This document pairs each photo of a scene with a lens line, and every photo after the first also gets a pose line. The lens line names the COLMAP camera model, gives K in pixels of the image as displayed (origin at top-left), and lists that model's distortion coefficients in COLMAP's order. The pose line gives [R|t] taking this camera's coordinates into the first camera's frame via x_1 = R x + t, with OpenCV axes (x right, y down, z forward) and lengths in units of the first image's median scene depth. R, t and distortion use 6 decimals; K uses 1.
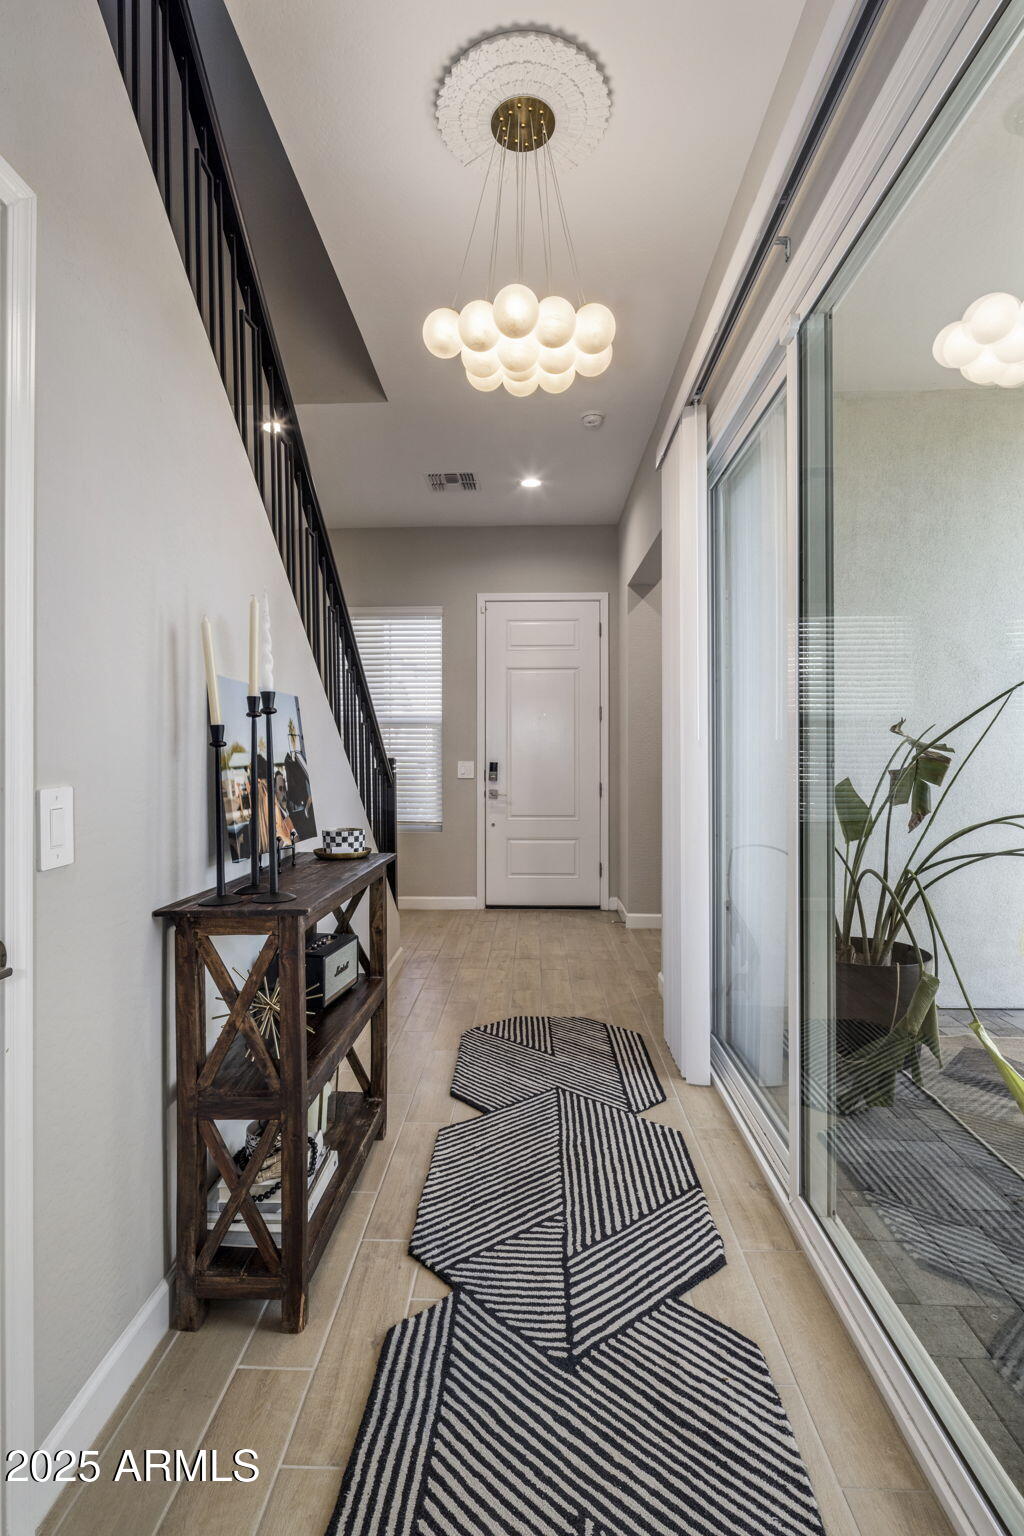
lens RADIAL K [[759.0, 0, 507.8], [0, 759.0, 759.1], [0, 0, 1]] dist [0.006451, -0.005934]
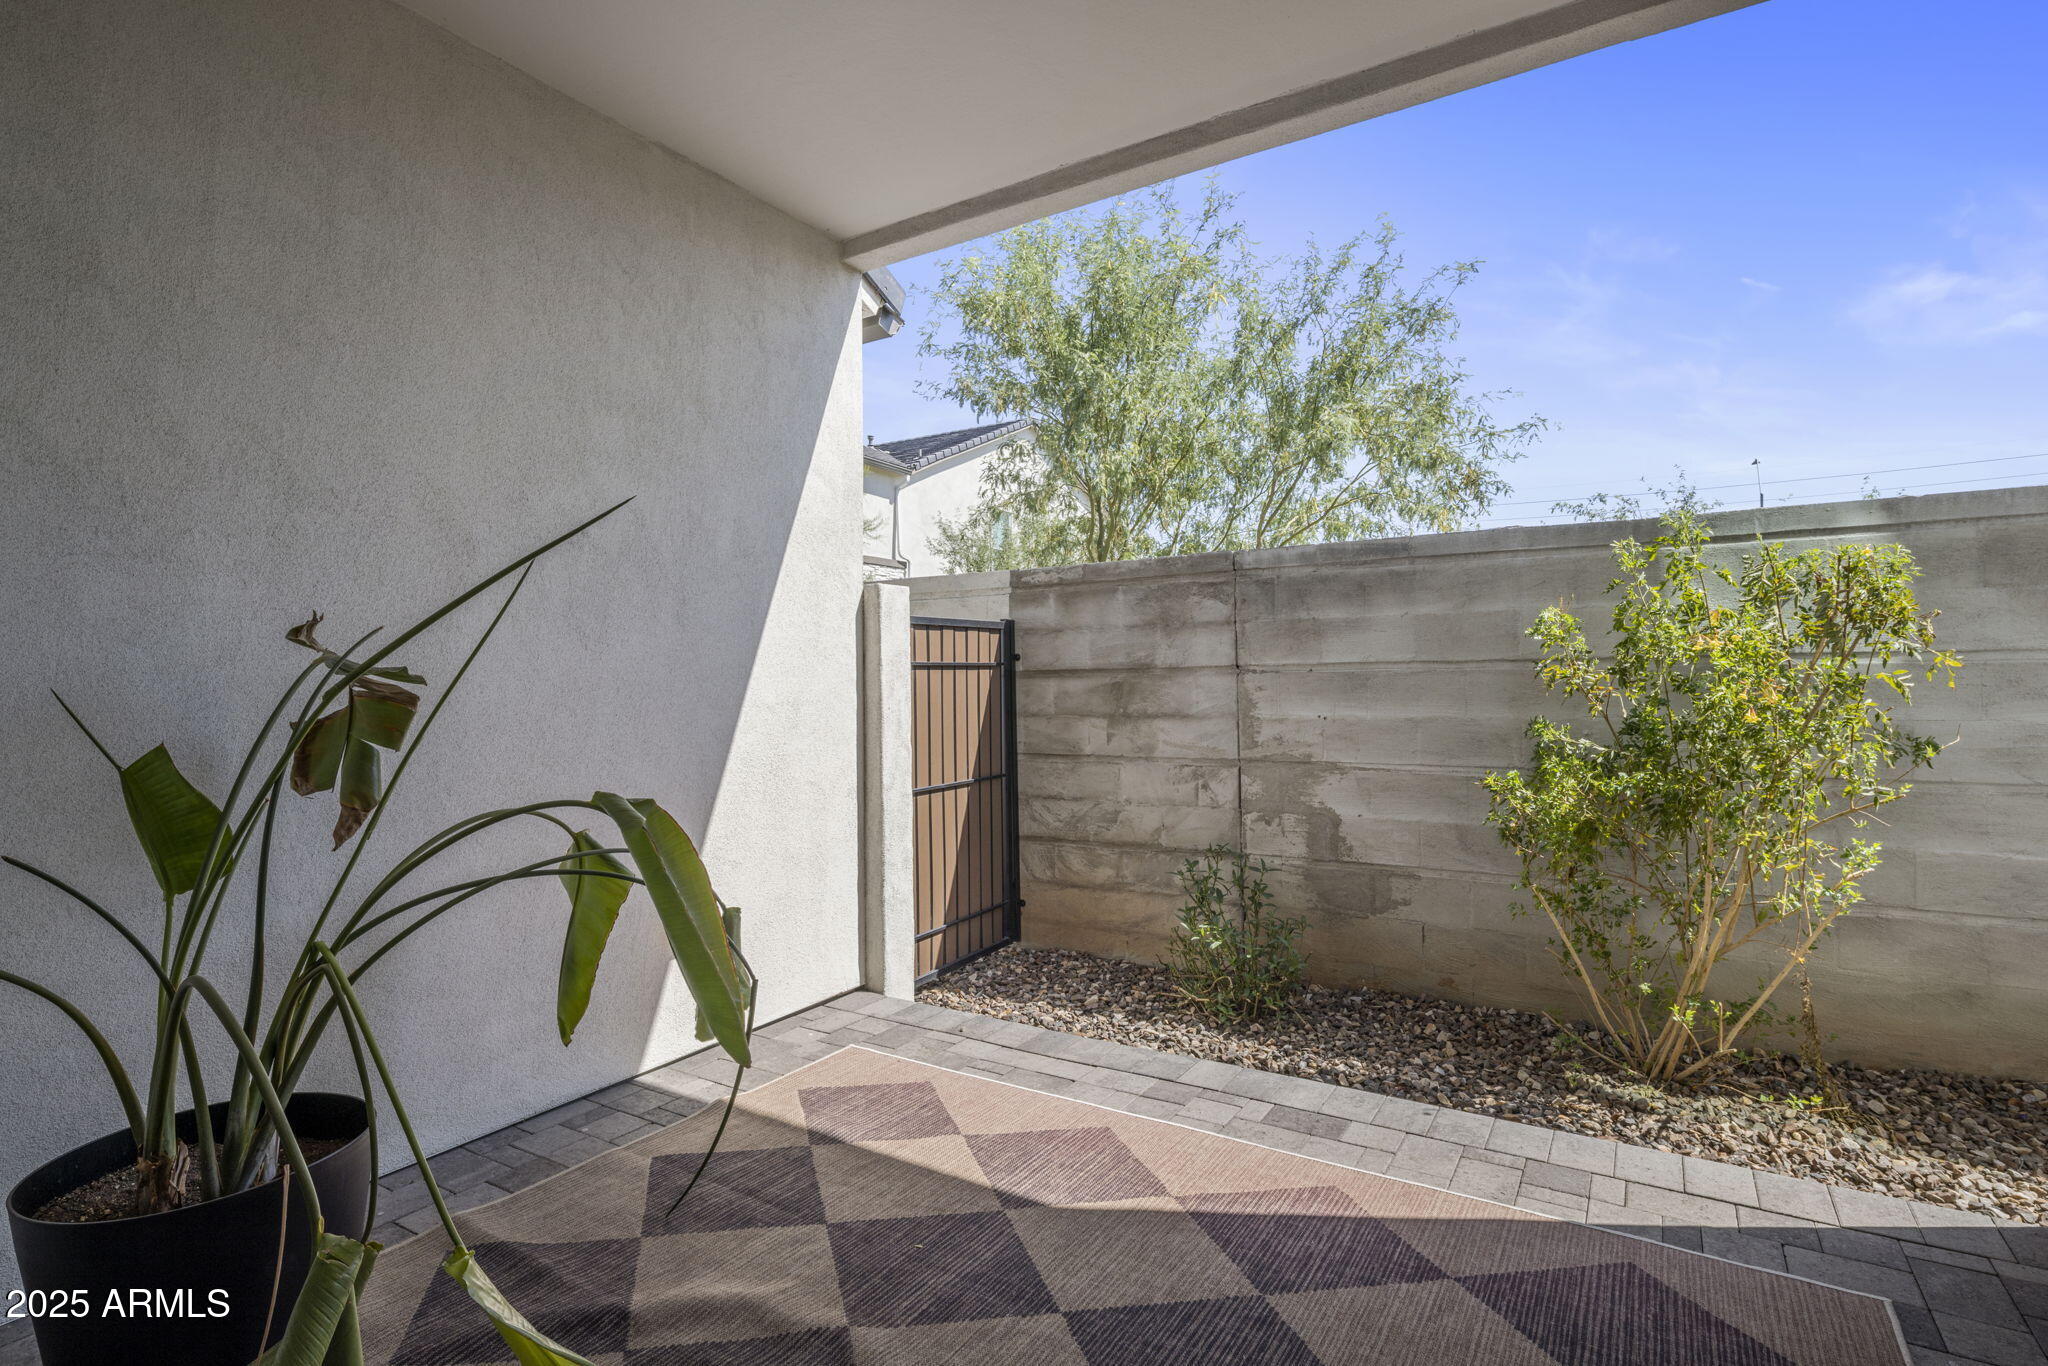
lens RADIAL K [[1012.0, 0, 1031.1], [0, 1012.0, 674.3], [0, 0, 1]] dist [0.006451, -0.005934]
pose [[0.502666, 0.009645, 0.864427, 0.206271], [0.016135, 0.999659, -0.020537, 0.005595], [-0.864330, 0.024271, 0.502339, 0.309675]]
